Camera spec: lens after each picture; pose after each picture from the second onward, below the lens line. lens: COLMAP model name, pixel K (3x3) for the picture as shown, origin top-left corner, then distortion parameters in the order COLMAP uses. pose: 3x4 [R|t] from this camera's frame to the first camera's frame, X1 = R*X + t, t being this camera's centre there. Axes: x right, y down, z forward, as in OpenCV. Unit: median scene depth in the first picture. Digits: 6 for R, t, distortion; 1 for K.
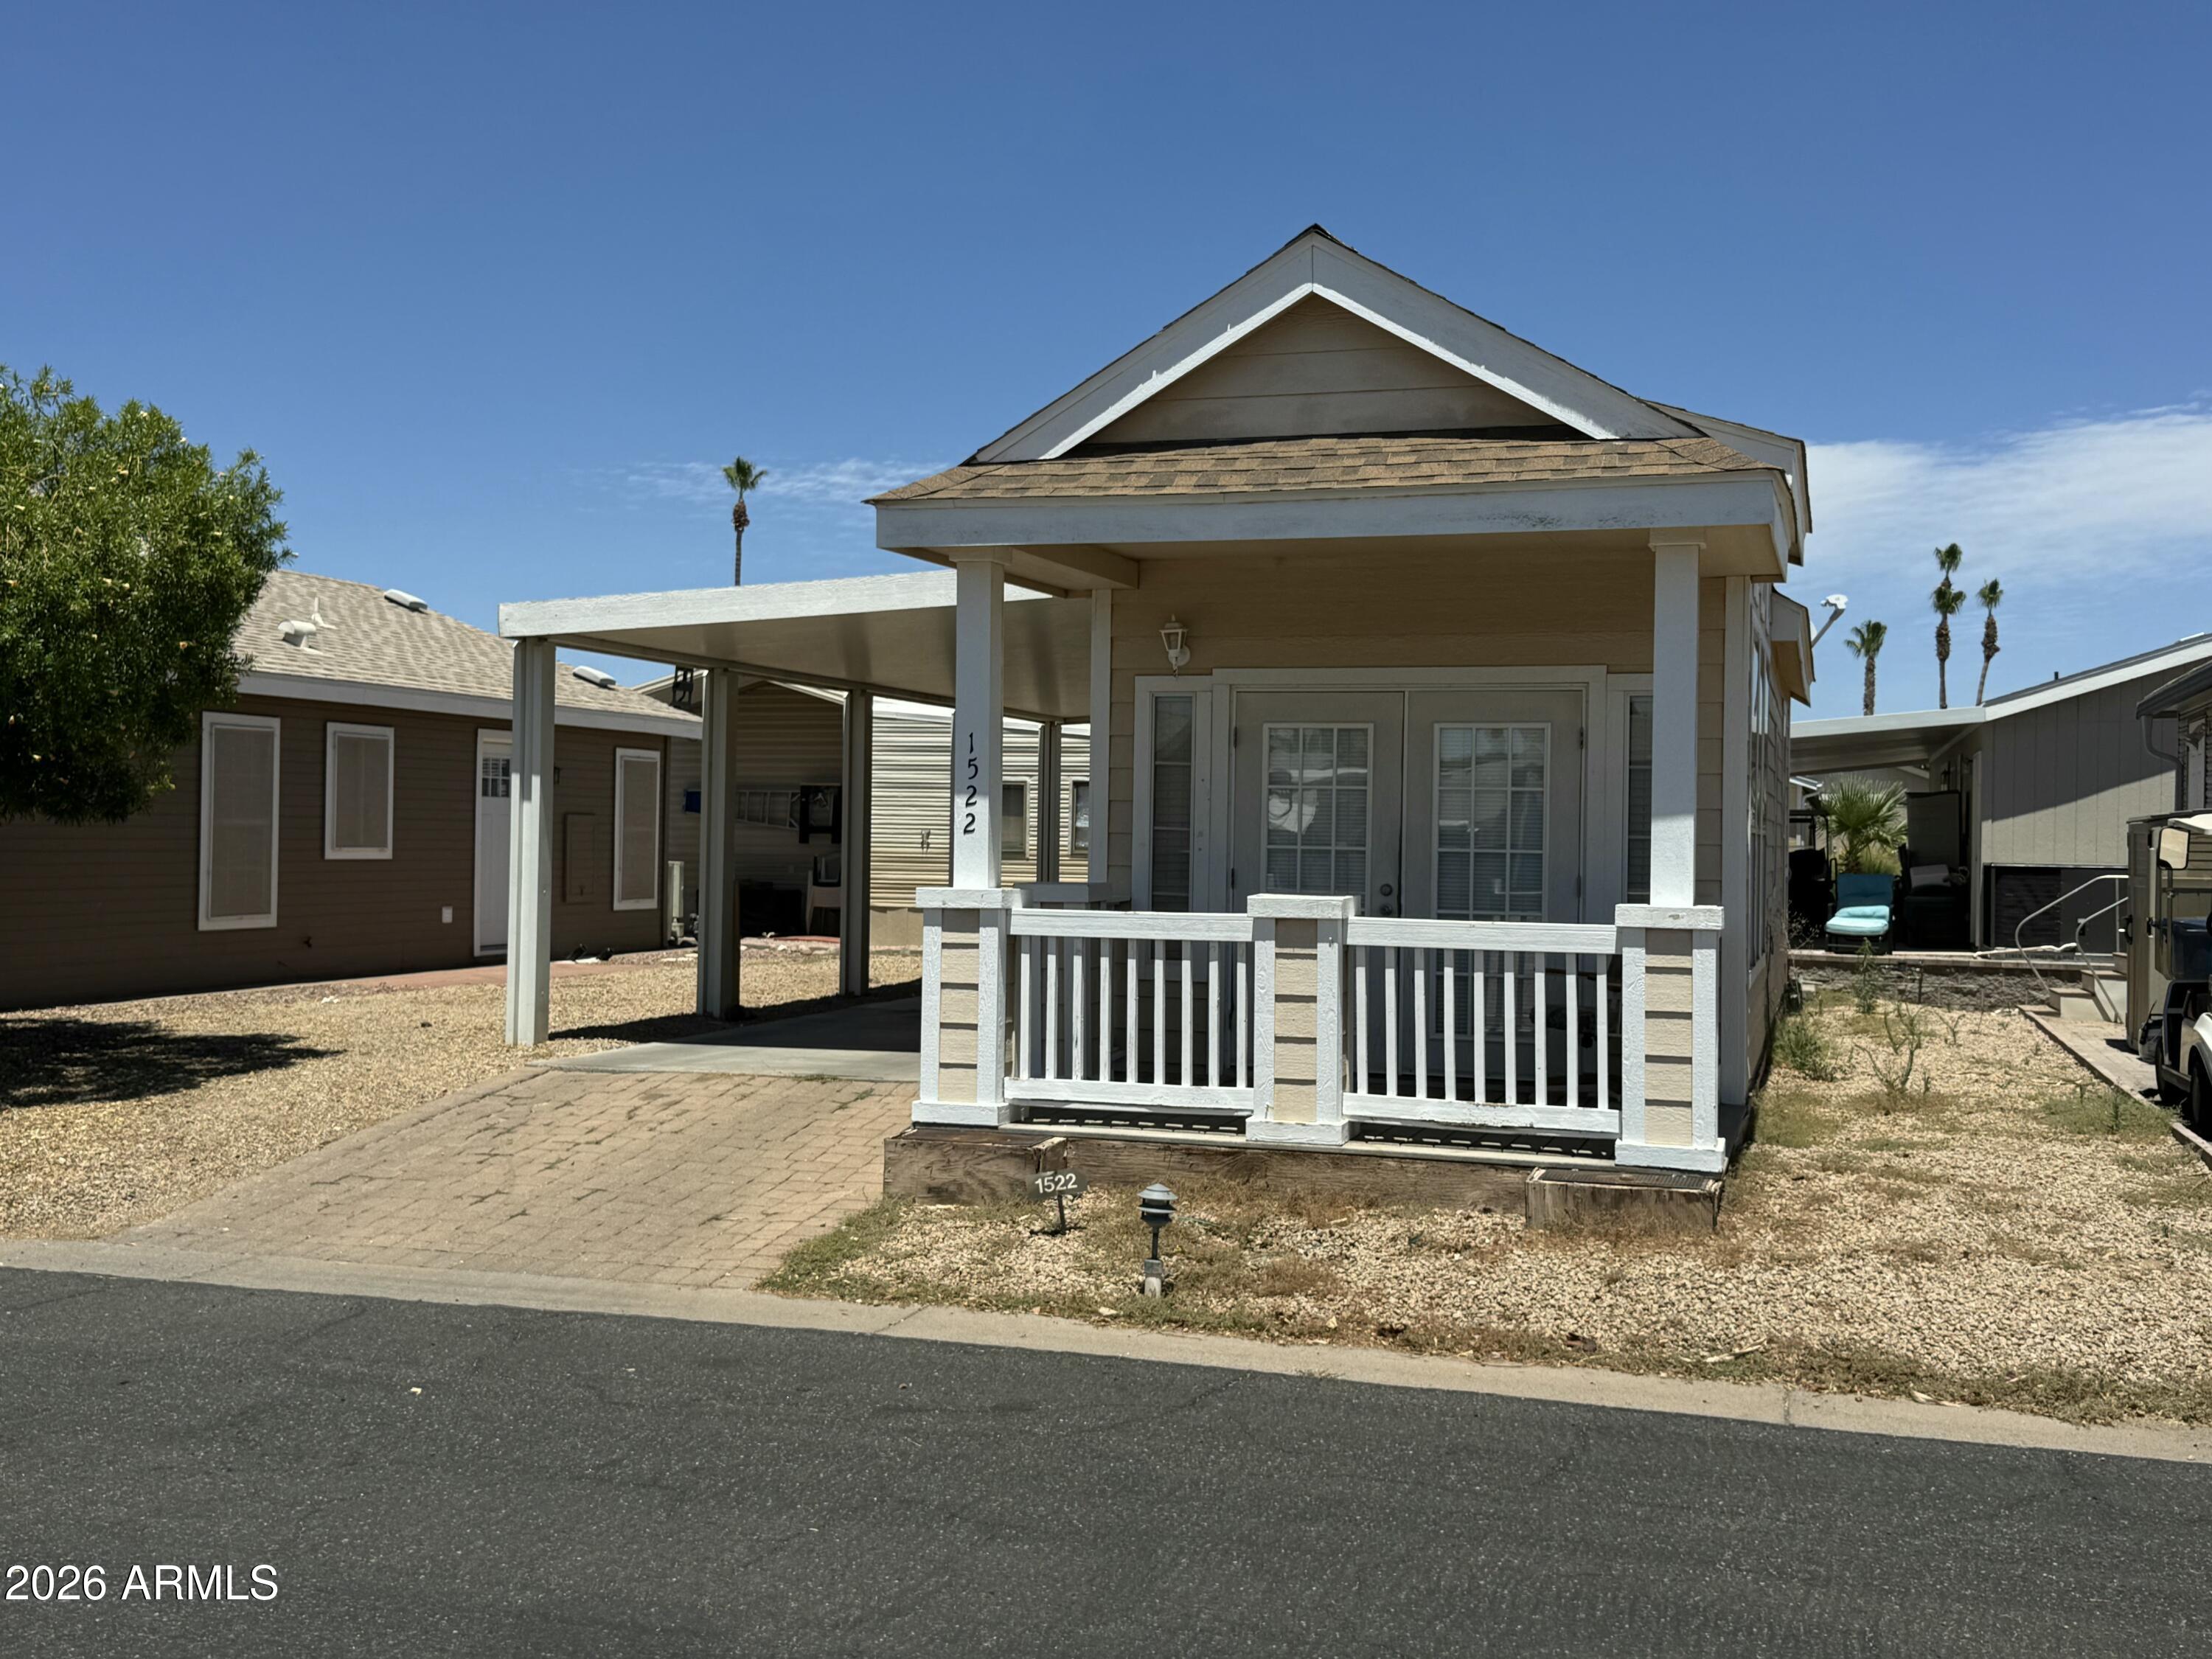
lens RADIAL K [[2361.9, 0, 1103.6], [0, 2361.9, 789.5], [0, 0, 1]] dist [0.126146, 0.003348]
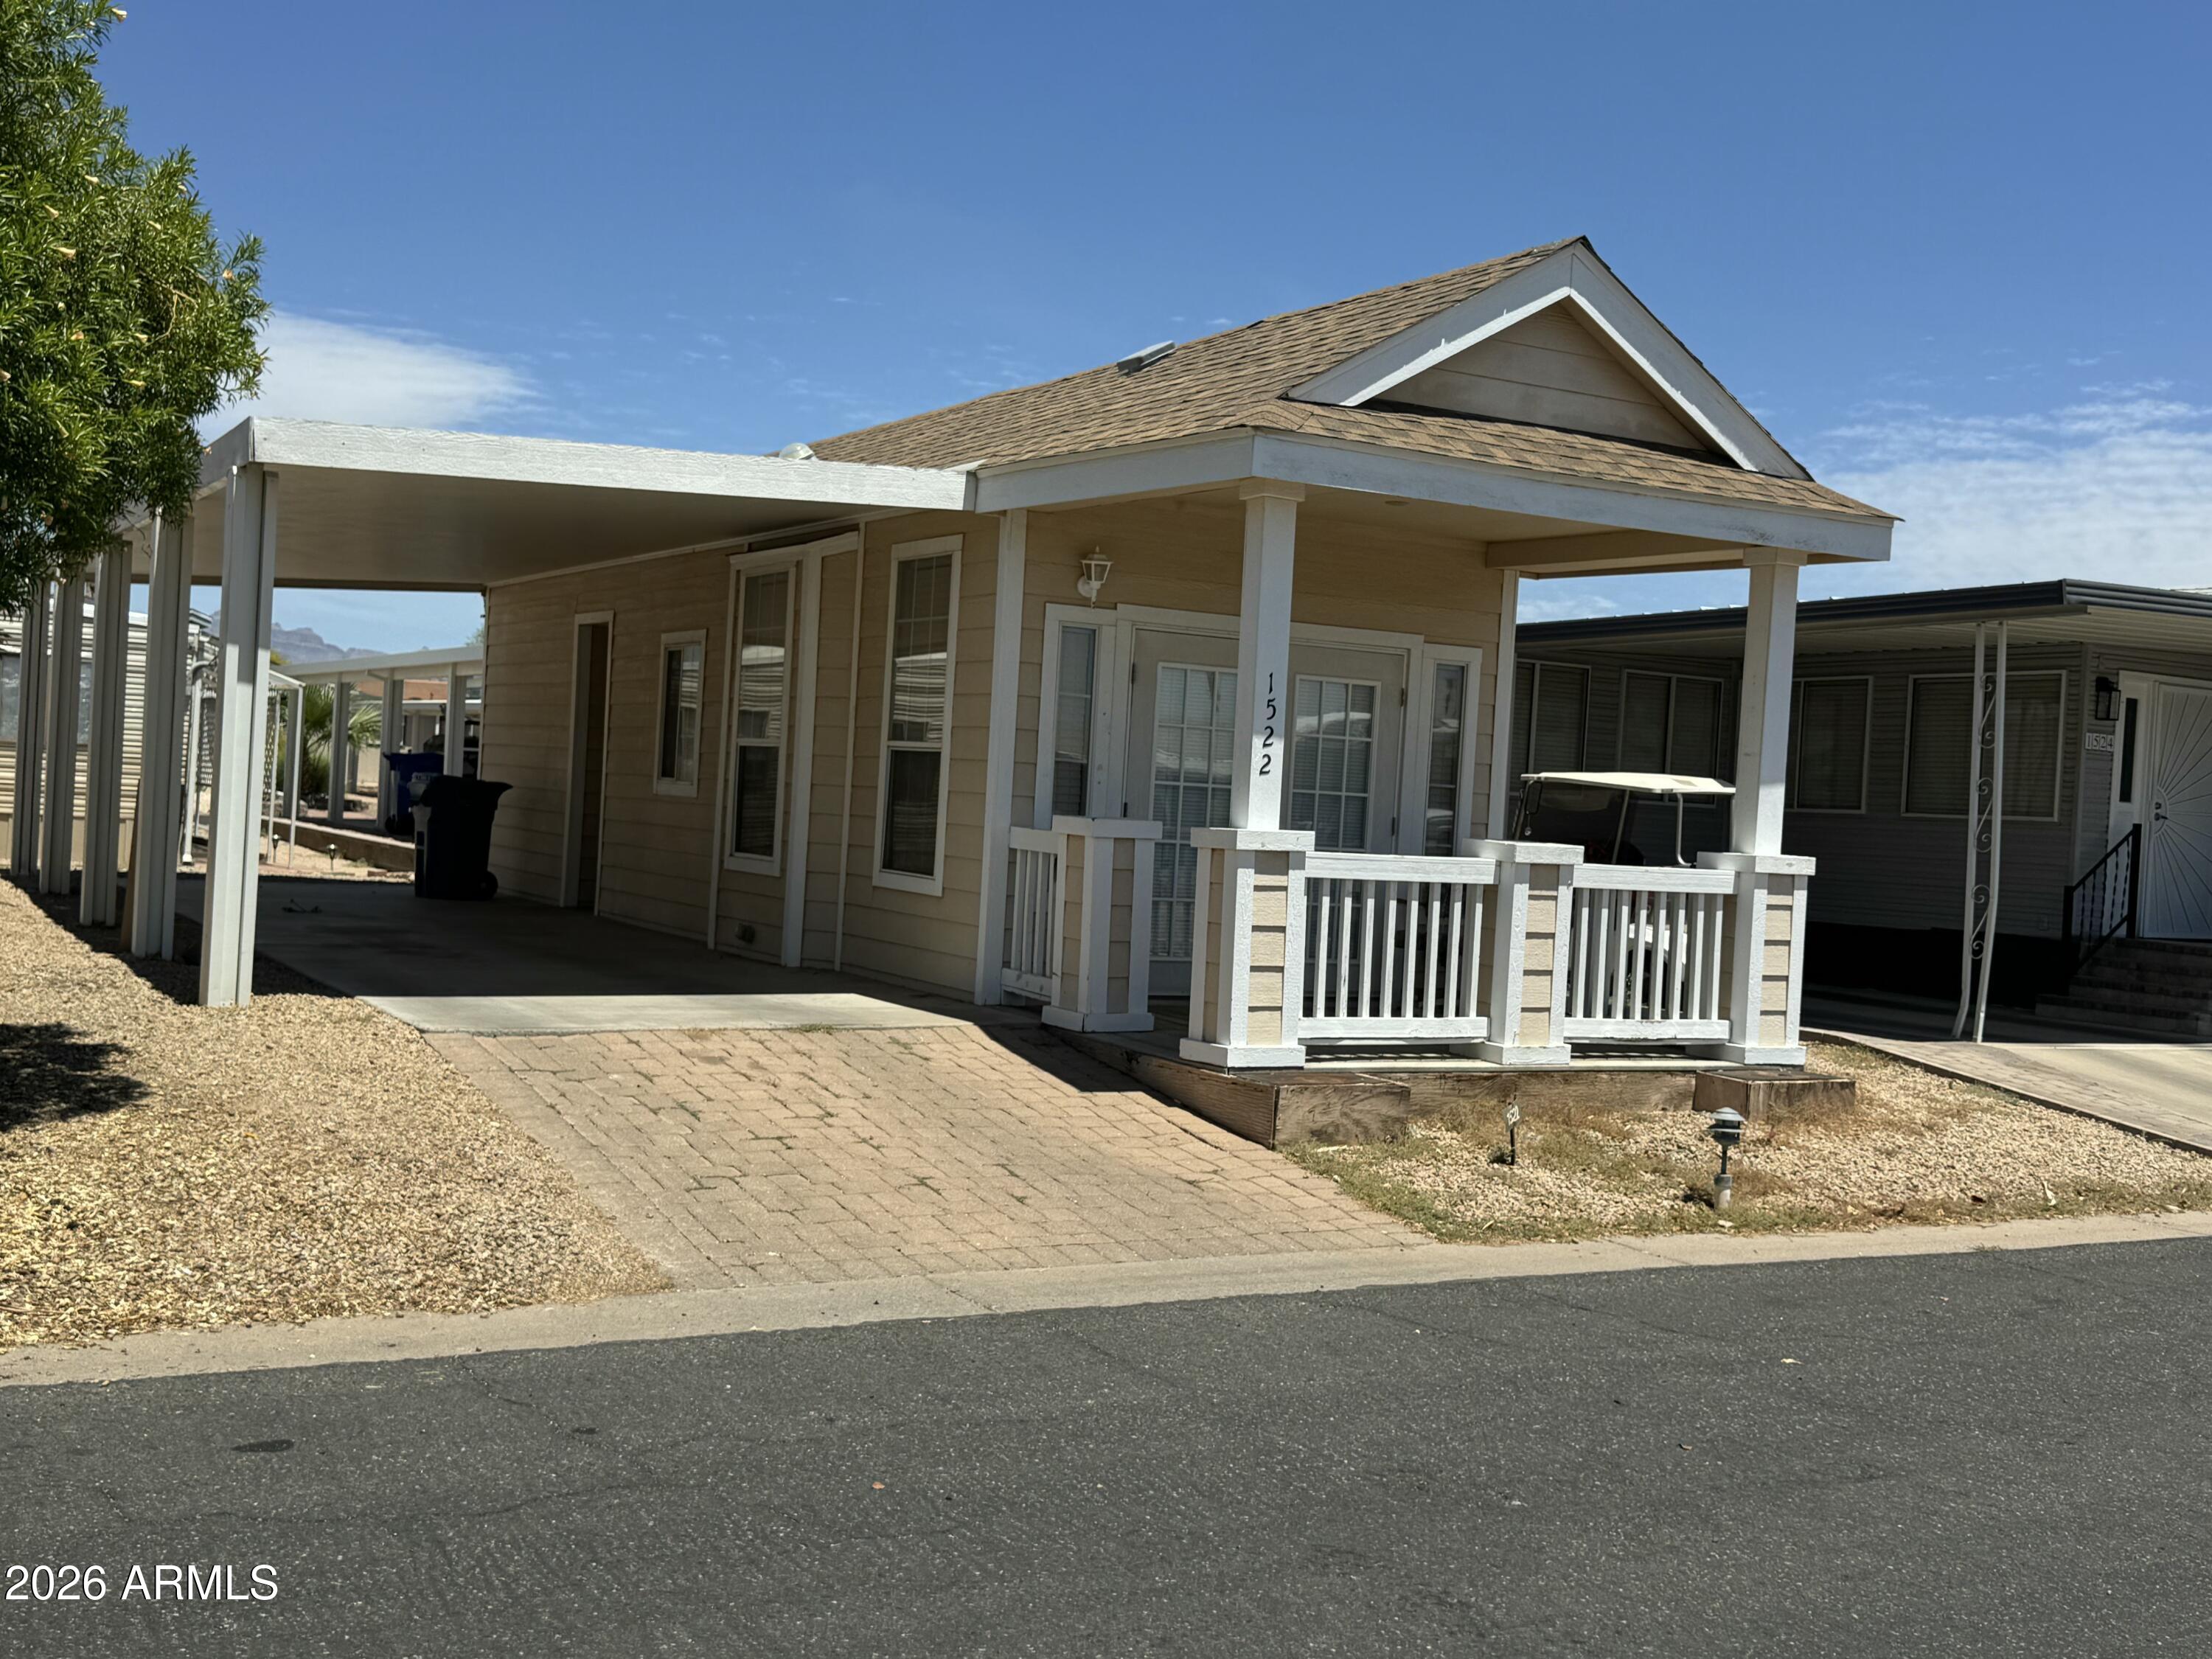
lens RADIAL K [[2330.0, 0, 1106.0], [0, 2330.0, 829.5], [0, 0, 1]] dist [0.066141, -0.008900]
pose [[0.676104, 0.011335, 0.736719, -0.862953], [-0.060356, 0.997373, 0.040045, 0.006846], [-0.734330, -0.071540, 0.675012, 0.410488]]
